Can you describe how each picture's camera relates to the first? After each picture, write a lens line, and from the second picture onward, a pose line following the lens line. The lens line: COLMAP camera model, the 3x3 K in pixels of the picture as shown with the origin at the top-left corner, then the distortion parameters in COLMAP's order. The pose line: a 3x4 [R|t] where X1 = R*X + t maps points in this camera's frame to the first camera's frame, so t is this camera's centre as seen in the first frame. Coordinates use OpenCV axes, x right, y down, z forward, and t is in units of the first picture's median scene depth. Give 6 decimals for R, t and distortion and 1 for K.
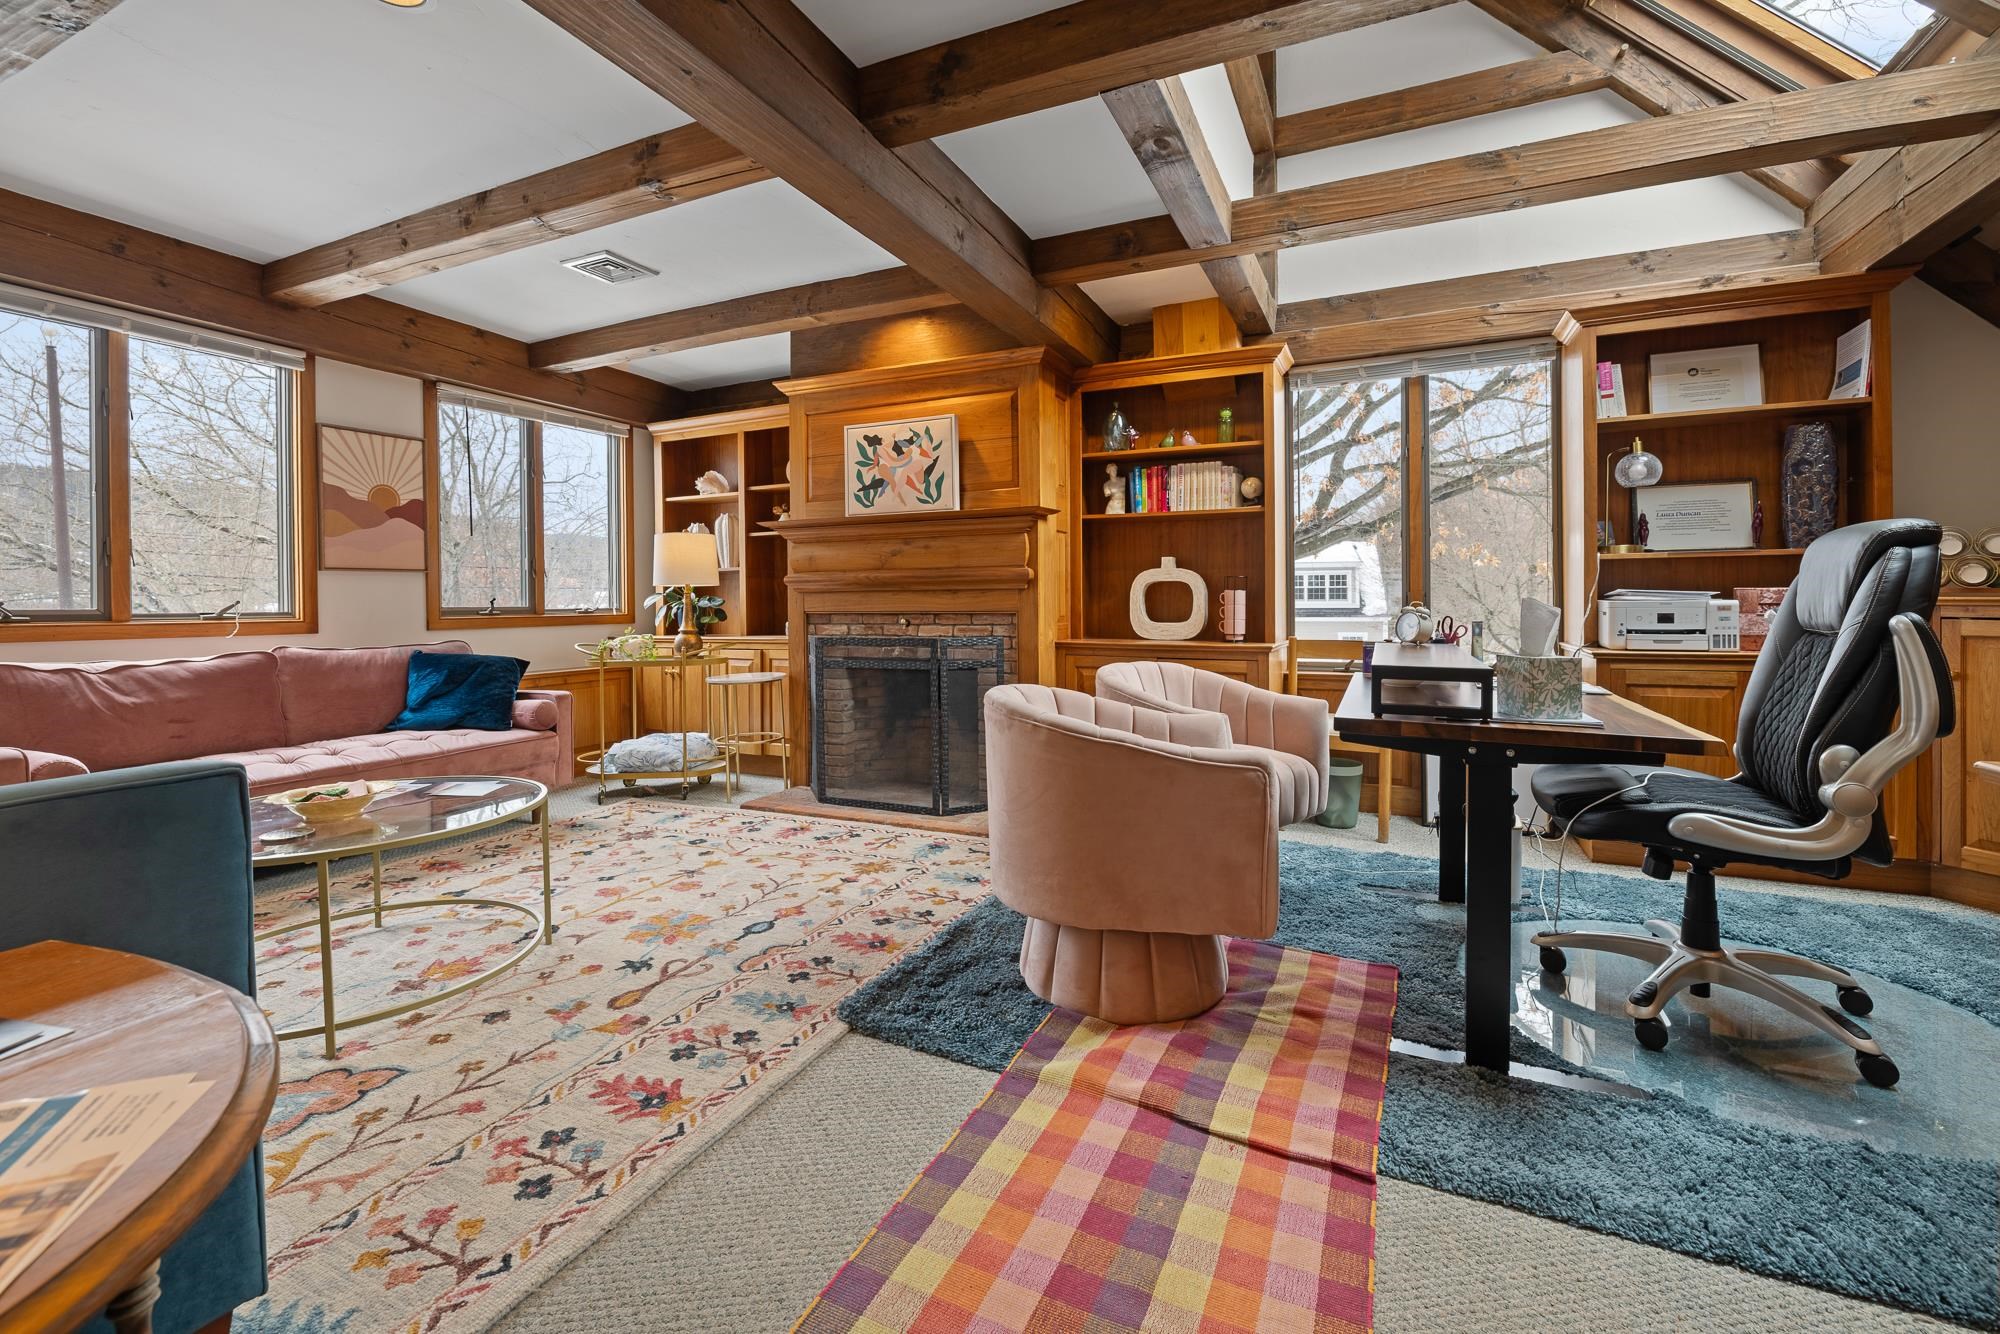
lens RADIAL K [[858.5, 0, 1004.5], [0, 858.5, 608.3], [0, 0, 1]] dist [-0.000346, -0.000306]
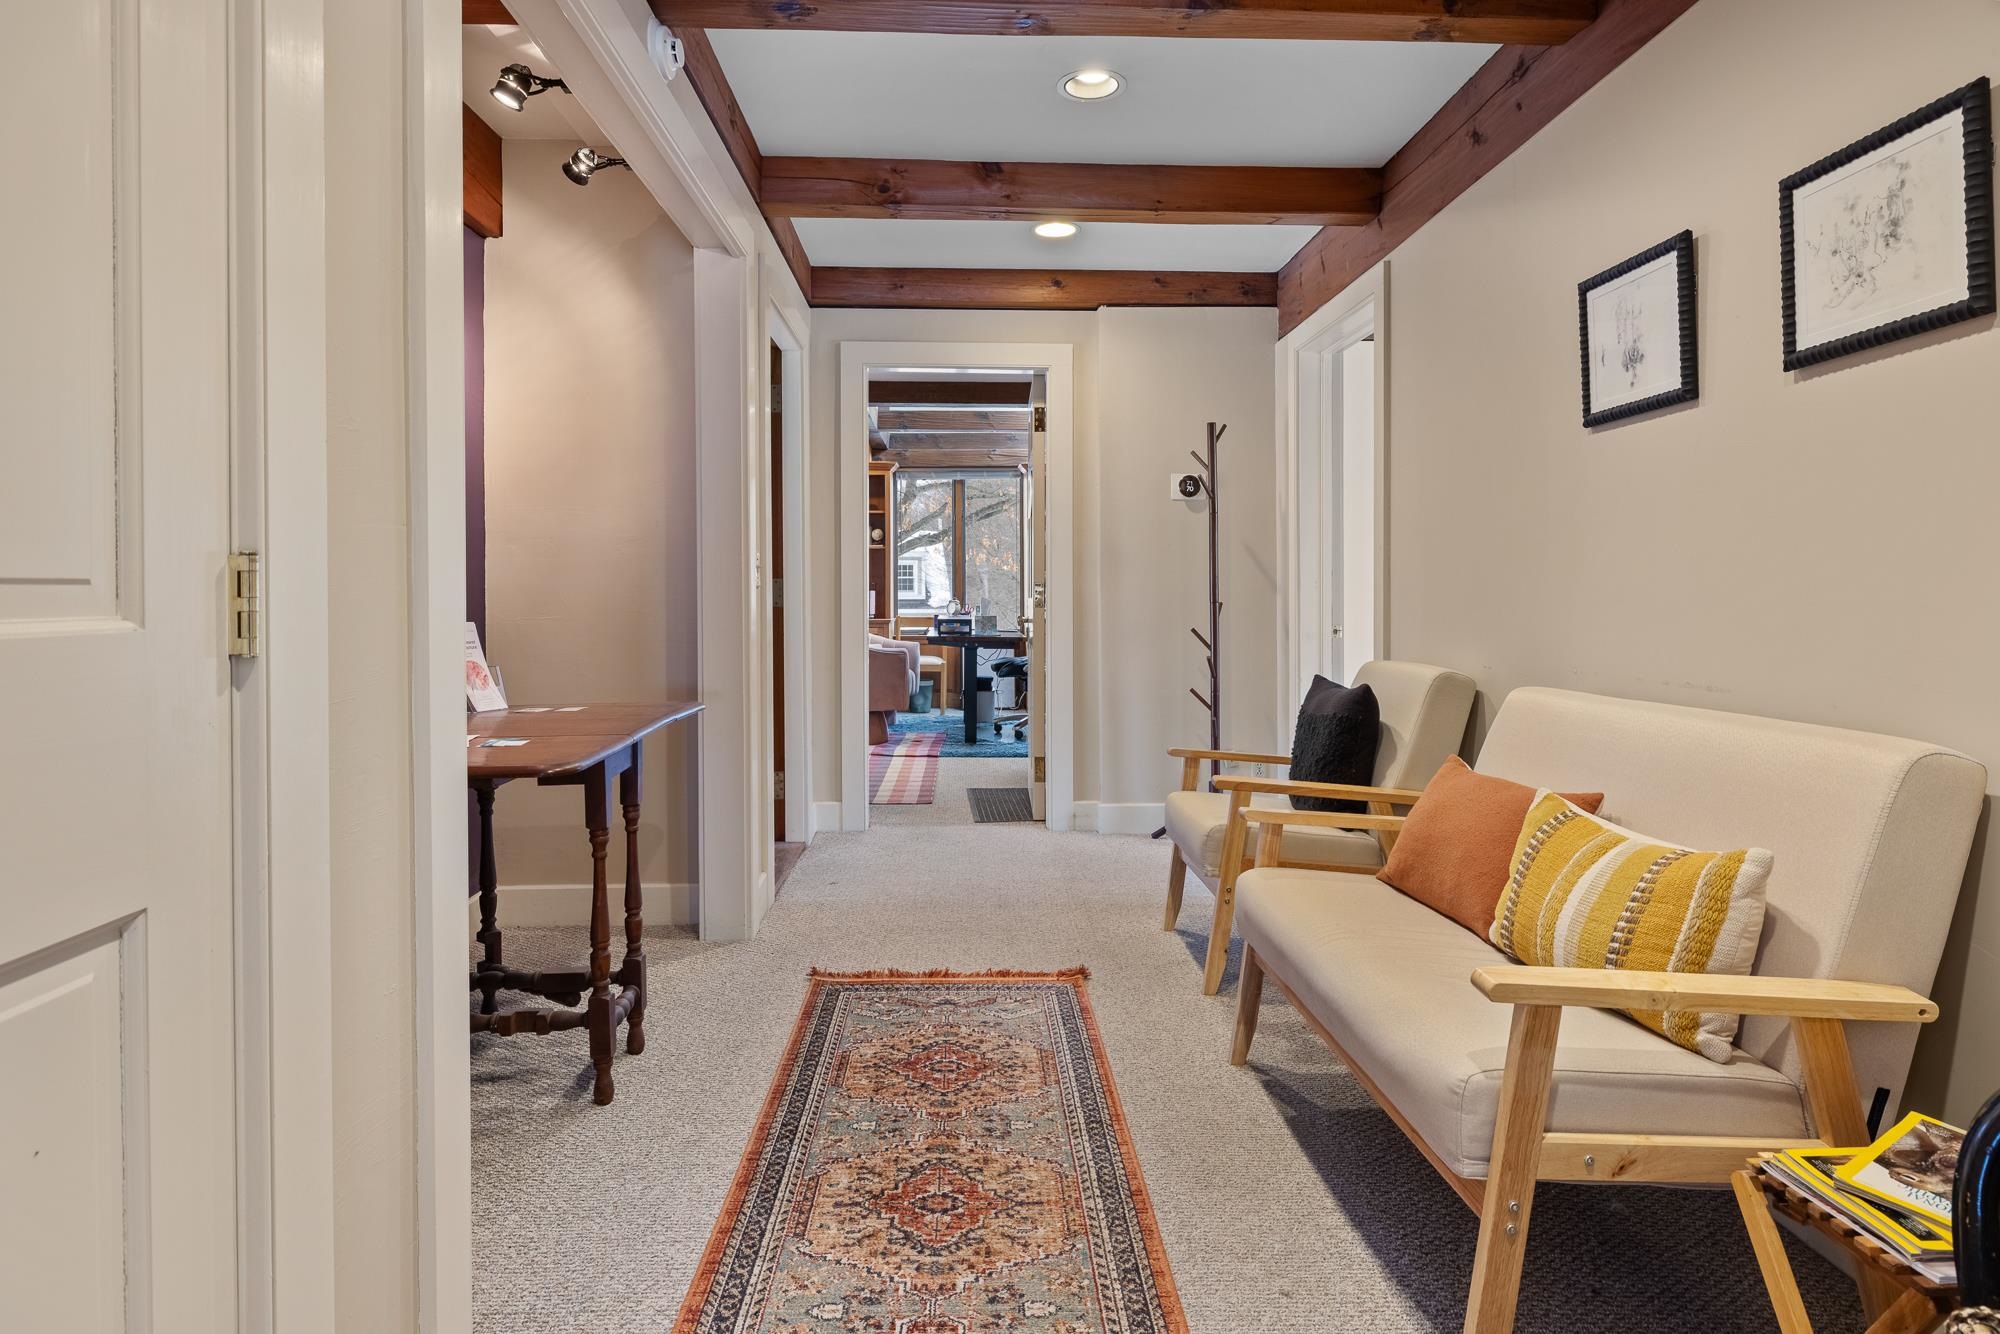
lens RADIAL K [[1087.2, 0, 1007.5], [0, 1087.2, 594.4], [0, 0, 1]] dist [-0.001714, -0.000309]
pose [[0.891901, 0.002267, 0.452226, -0.524458], [-0.000036, 0.999988, -0.004942, -0.000431], [-0.452231, 0.004391, 0.891890, -1.219900]]
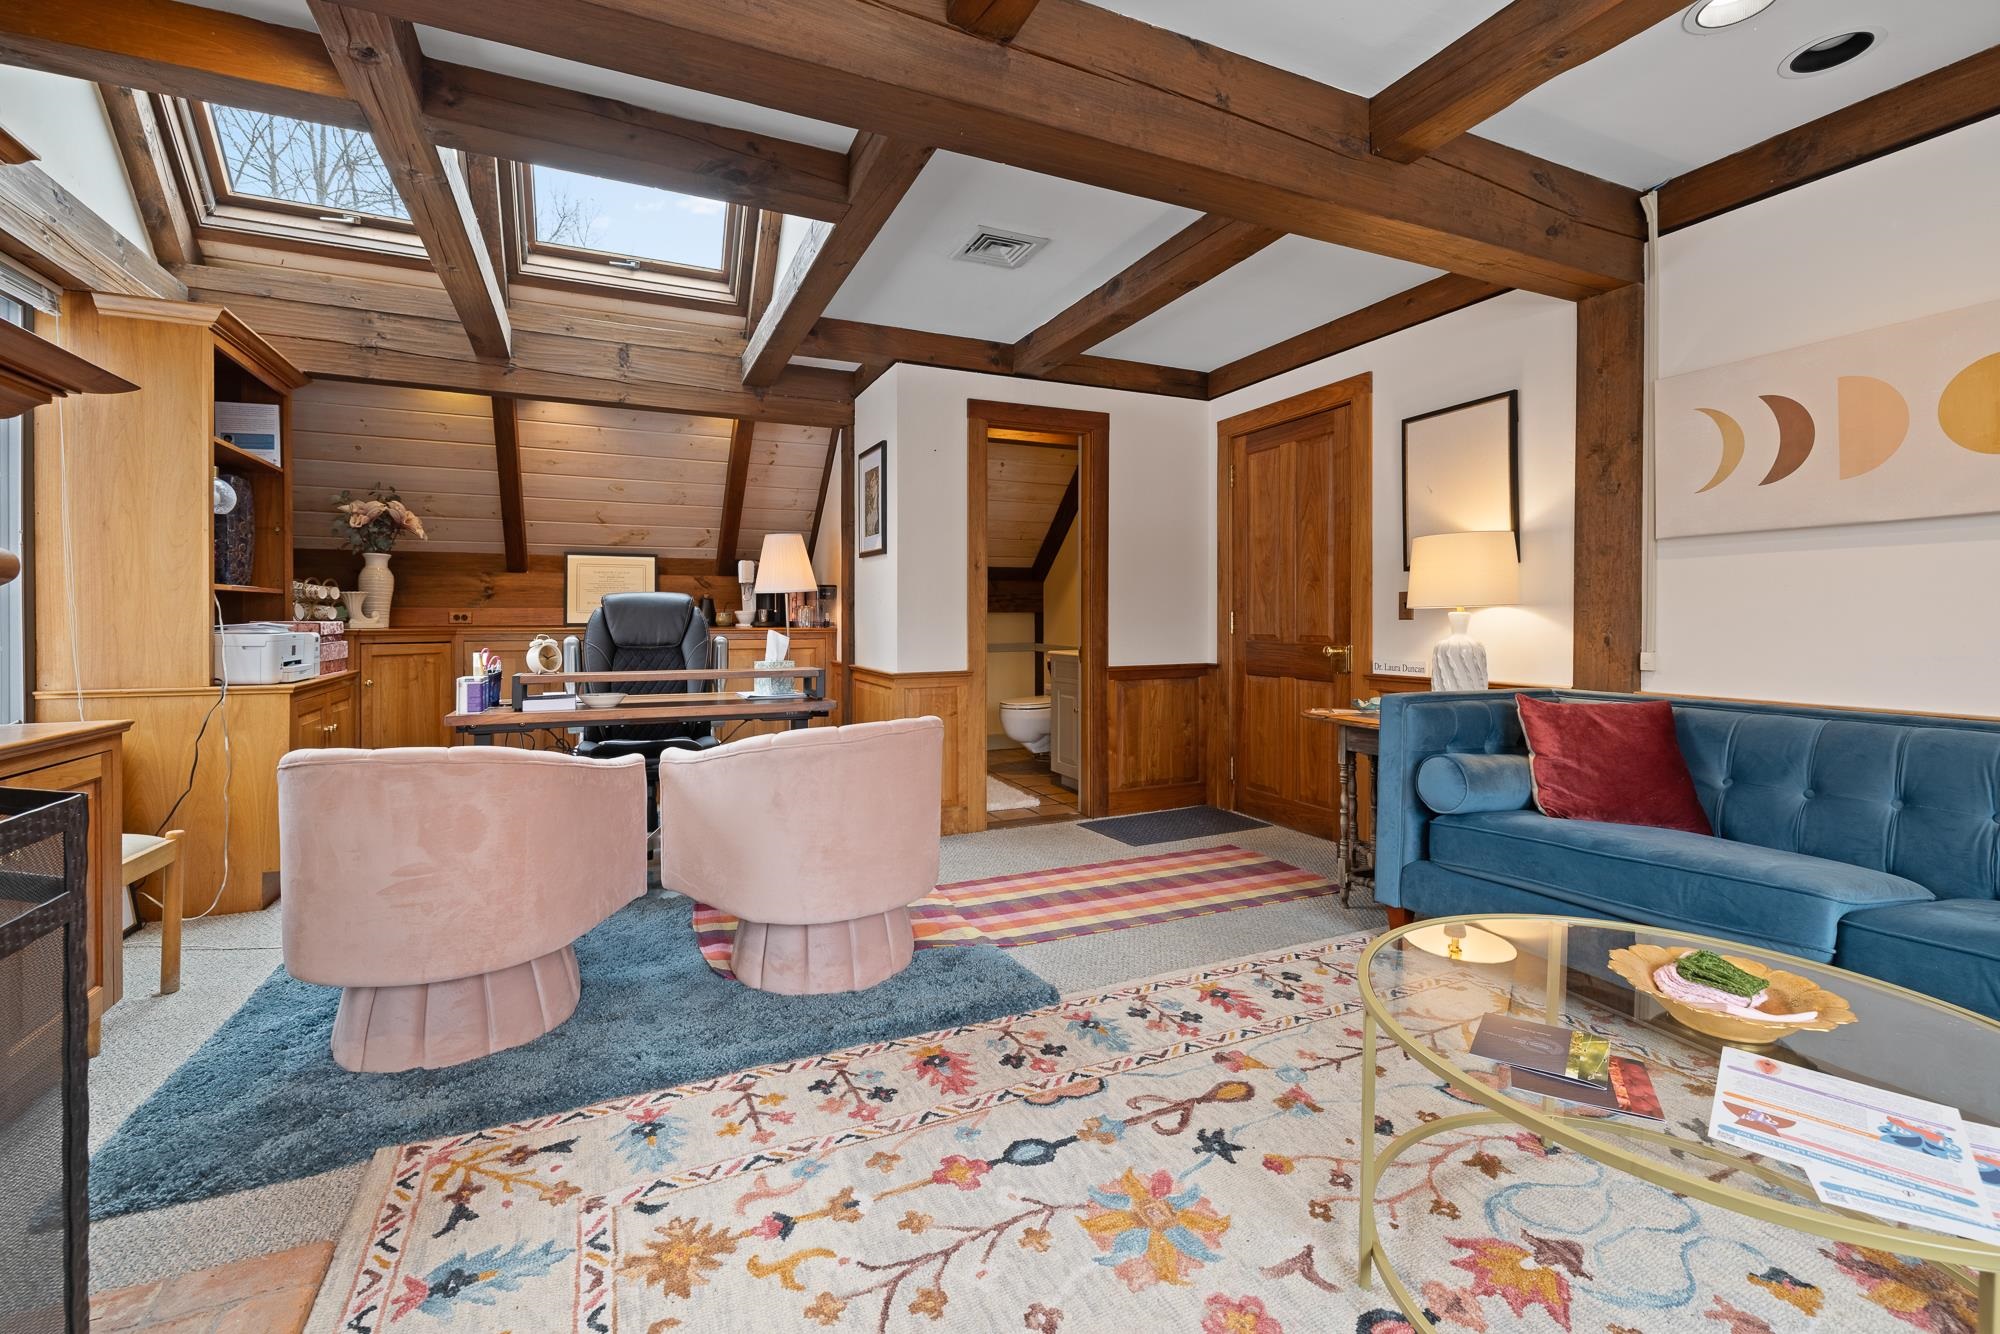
lens RADIAL K [[853.0, 0, 991.5], [0, 853.0, 612.8], [0, 0, 1]] dist [-0.000211, -0.000891]
pose [[-0.753431, 0.011049, 0.657434, -0.442477], [0.009332, 0.999938, -0.006110, -0.015185], [-0.657460, 0.001531, -0.753488, 0.966887]]
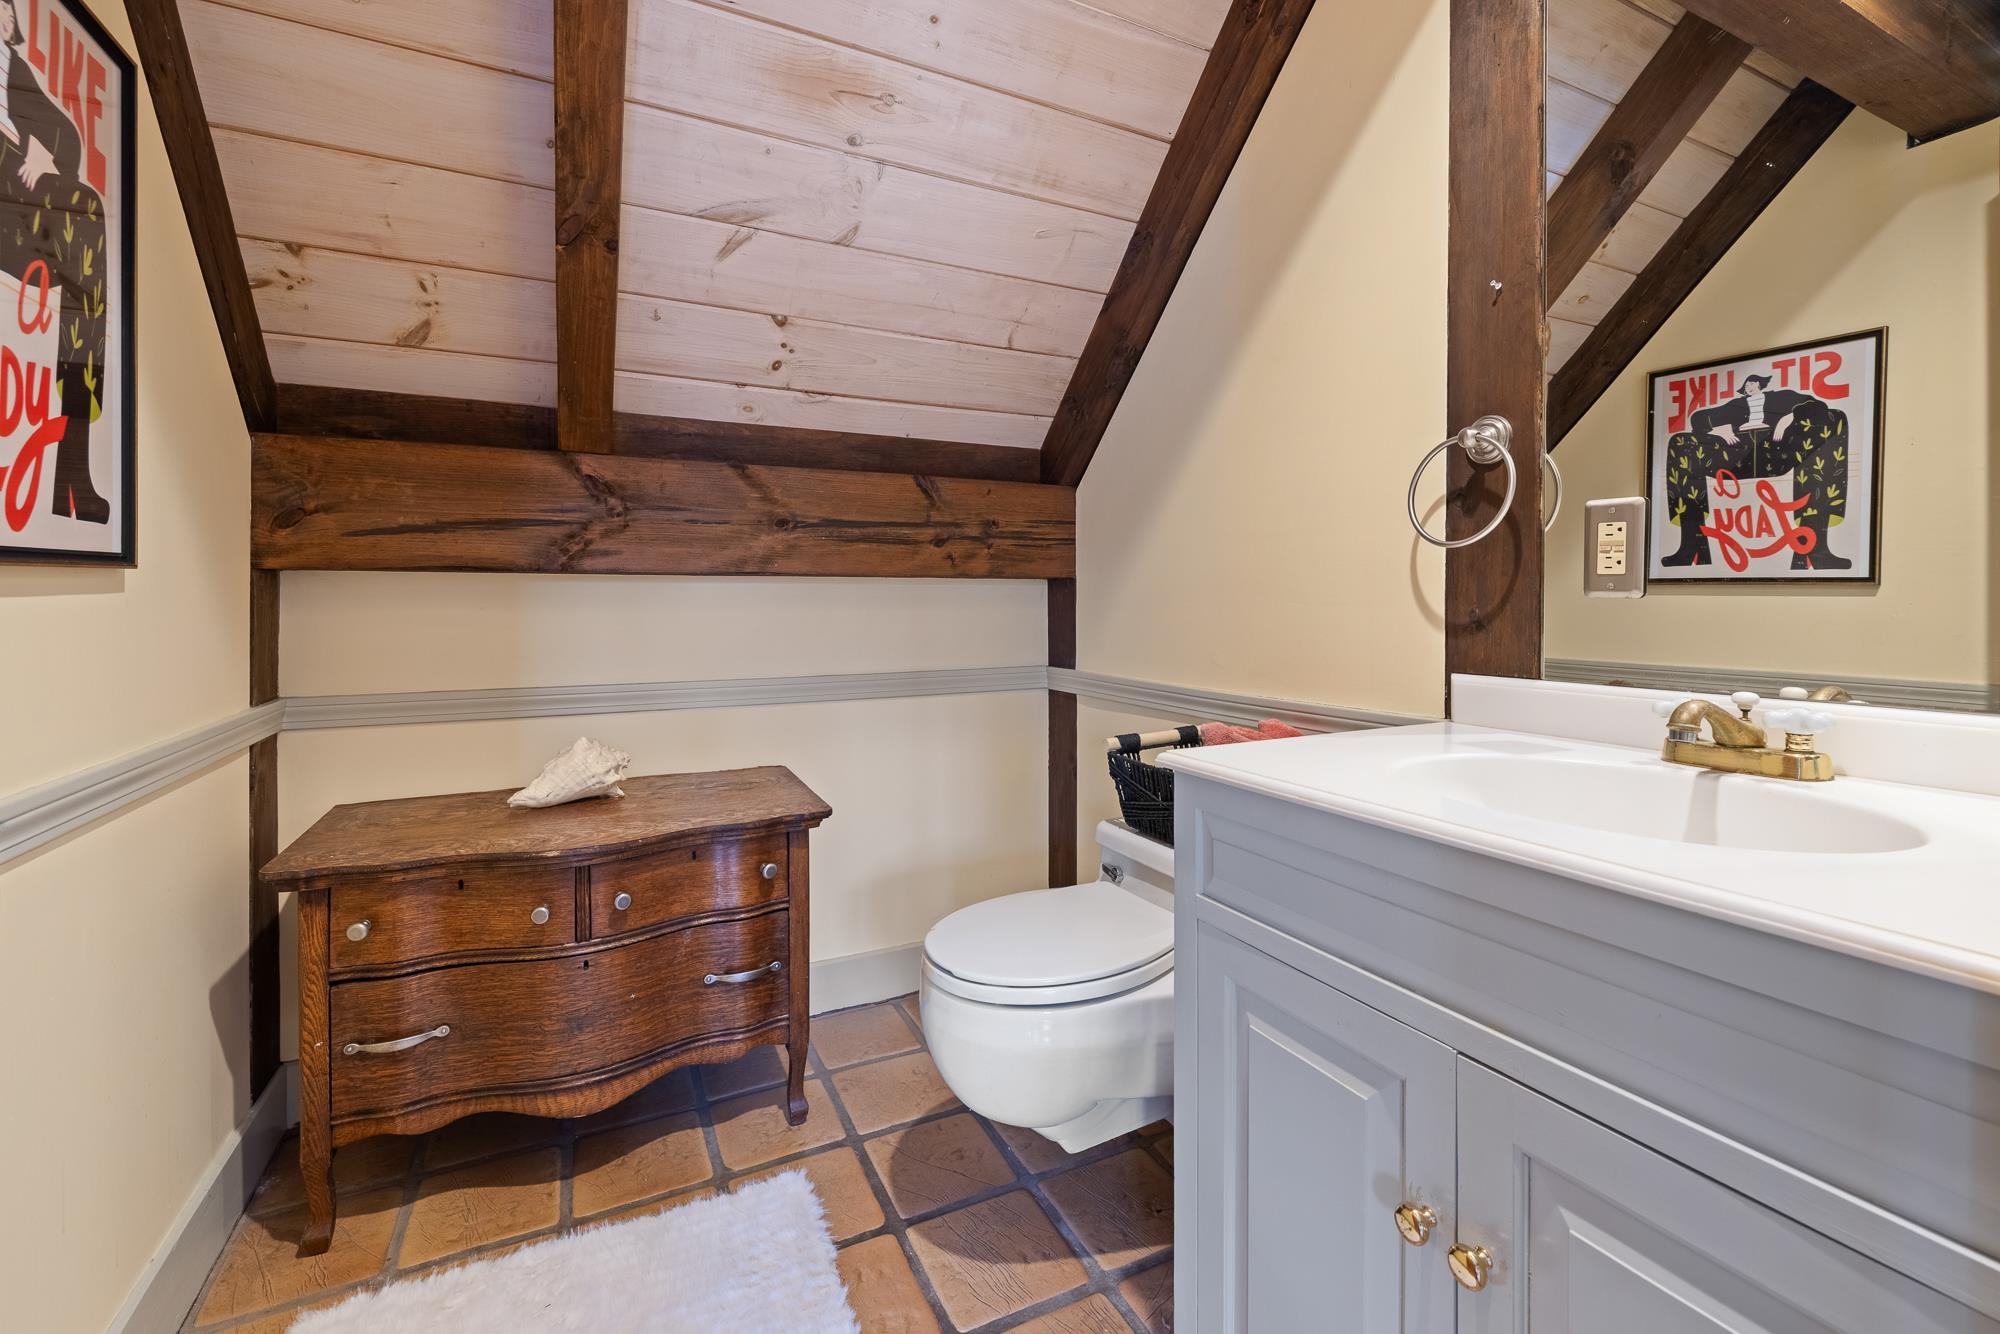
lens RADIAL K [[858.5, 0, 1004.5], [0, 858.5, 608.3], [0, 0, 1]] dist [-0.000346, -0.000306]
pose [[-0.779648, 0.000837, 0.626218, 0.265131], [0.005471, 0.999970, 0.005476, -0.008817], [-0.626195, 0.007695, -0.779629, 0.108144]]
